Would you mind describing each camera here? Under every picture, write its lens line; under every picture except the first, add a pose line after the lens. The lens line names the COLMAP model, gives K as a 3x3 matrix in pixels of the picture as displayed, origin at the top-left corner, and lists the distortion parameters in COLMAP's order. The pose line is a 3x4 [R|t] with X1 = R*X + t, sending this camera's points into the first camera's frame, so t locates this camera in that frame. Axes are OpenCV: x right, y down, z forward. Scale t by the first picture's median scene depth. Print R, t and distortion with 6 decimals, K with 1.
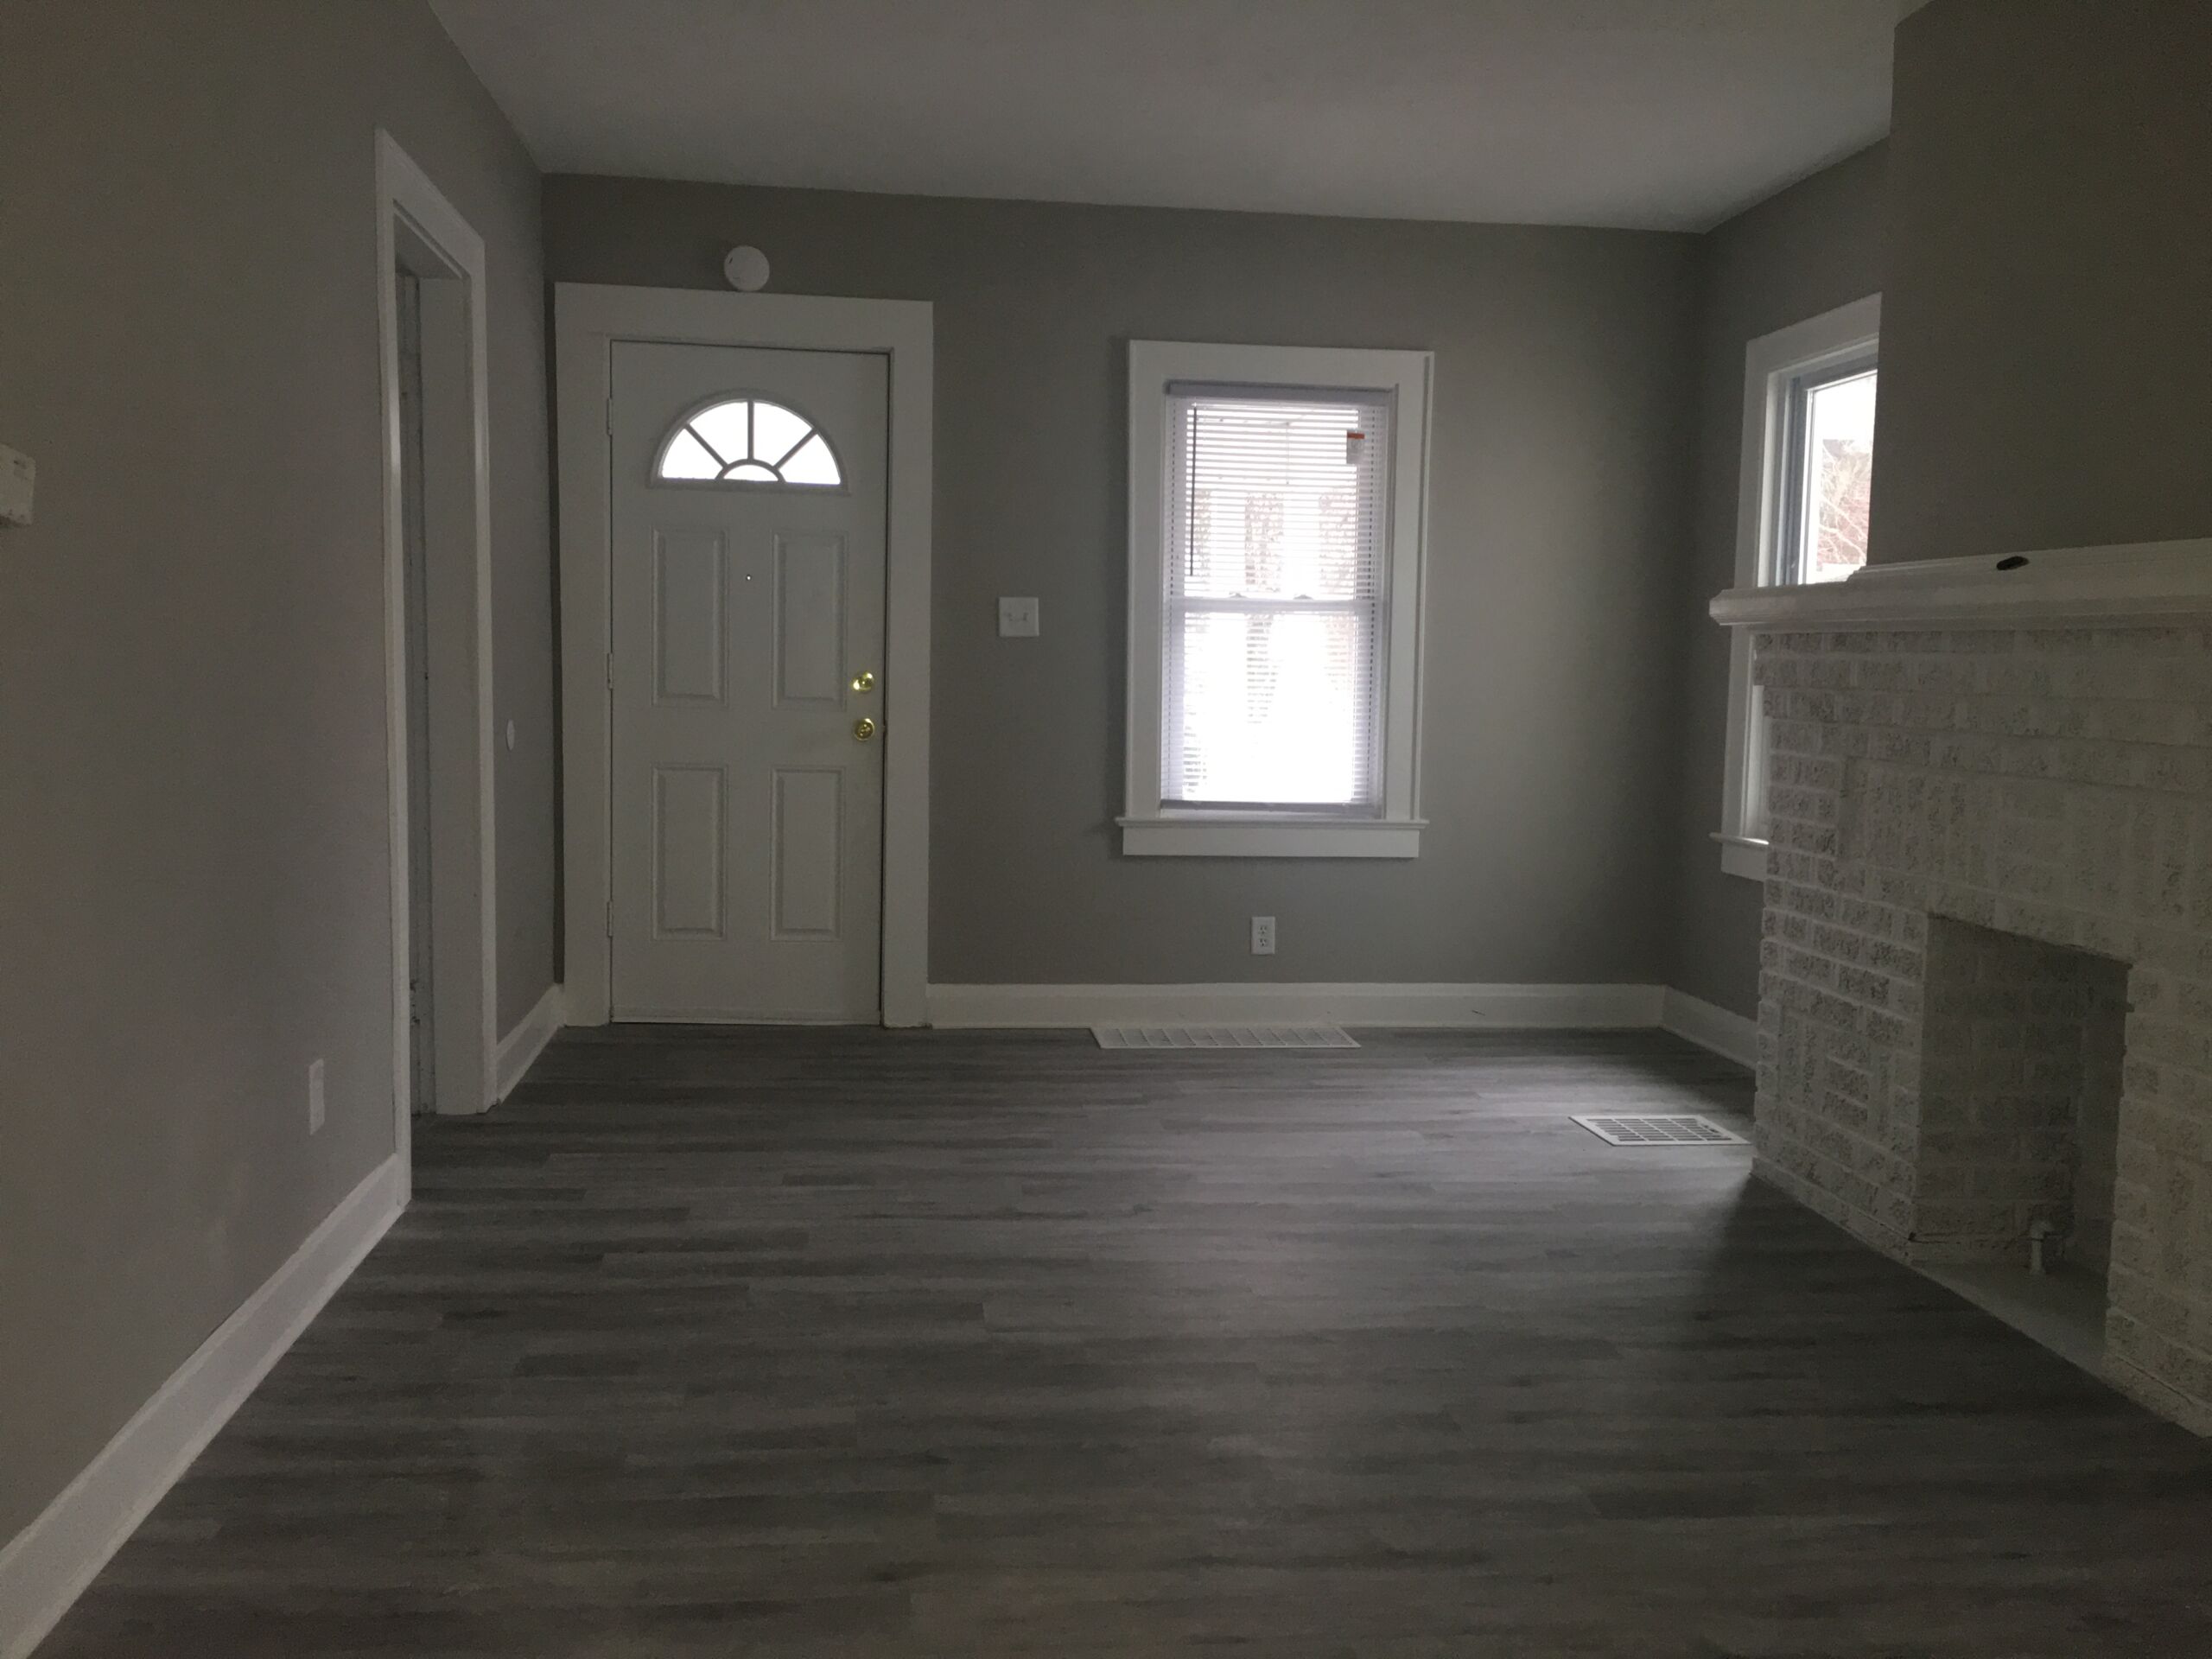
lens RADIAL K [[1874.8, 0, 1111.1], [0, 1874.8, 833.5], [0, 0, 1]] dist [0.013690, -0.013840]
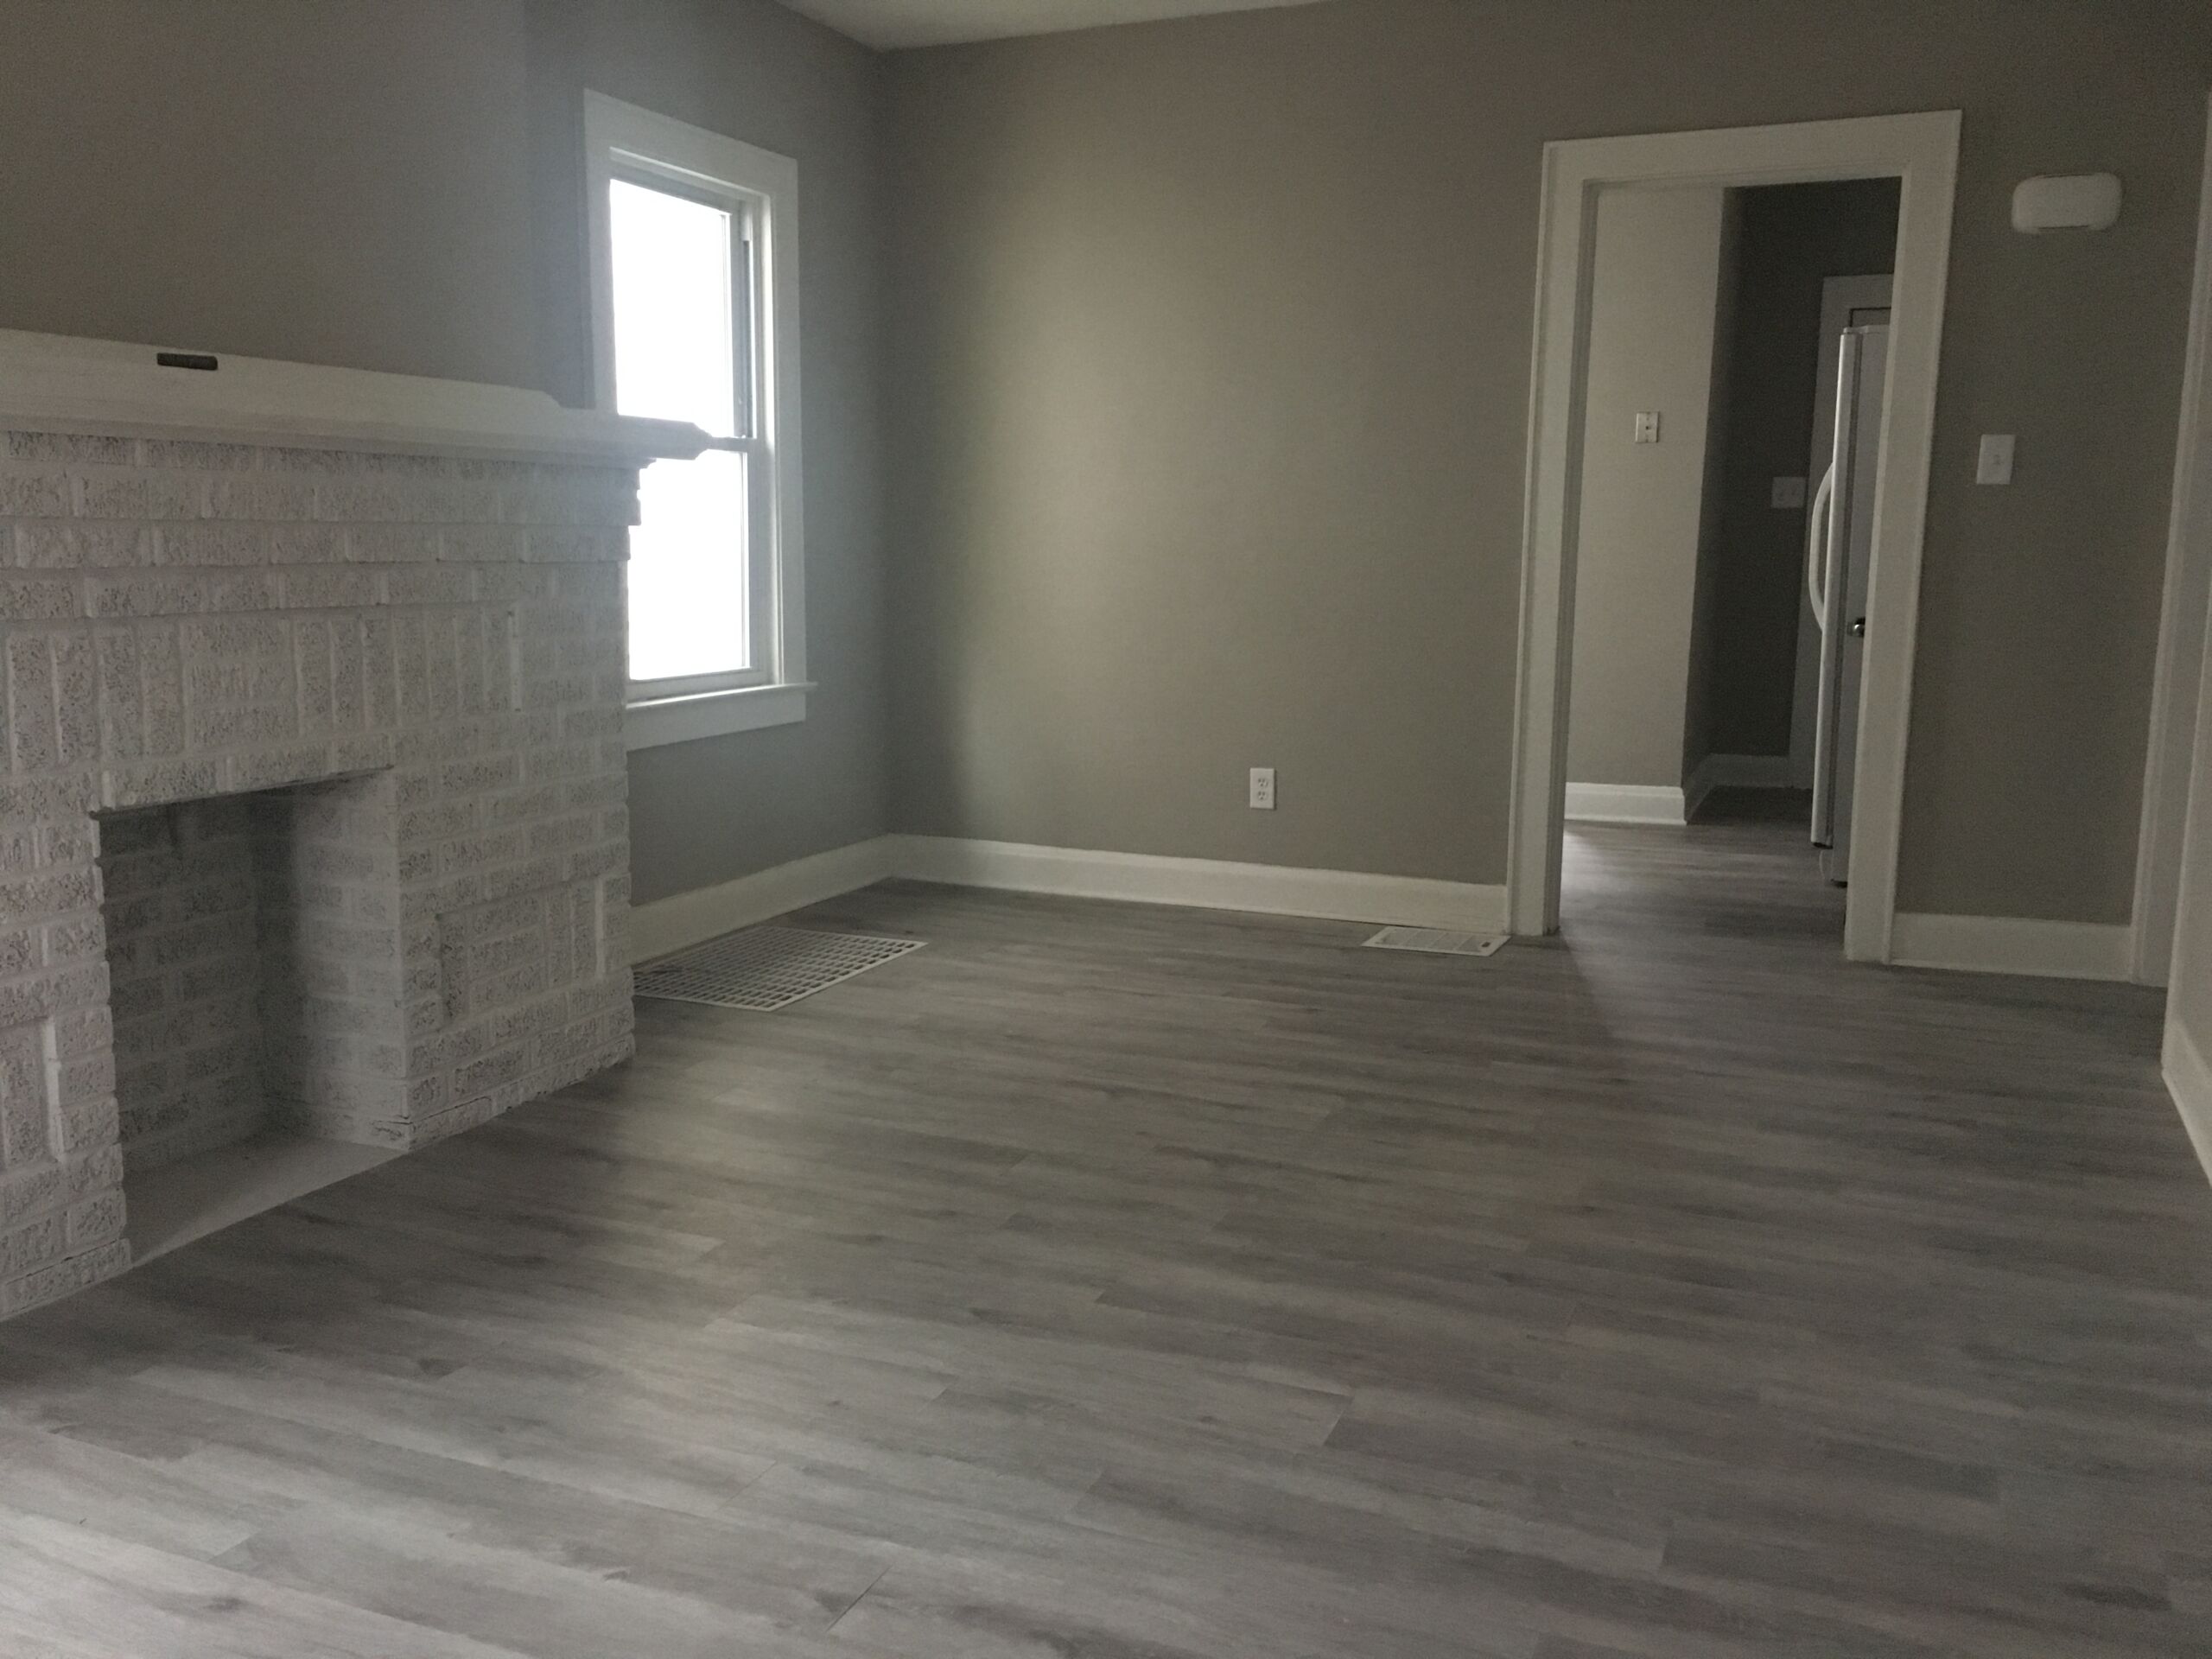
lens RADIAL K [[1874.8, 0, 1104.6], [0, 1874.8, 825.9], [0, 0, 1]] dist [0.013690, -0.013840]
pose [[-0.864619, -0.103732, 0.491602, -0.331175], [0.022899, 0.969302, 0.244805, -0.148099], [-0.501905, 0.222920, -0.835702, 1.644501]]
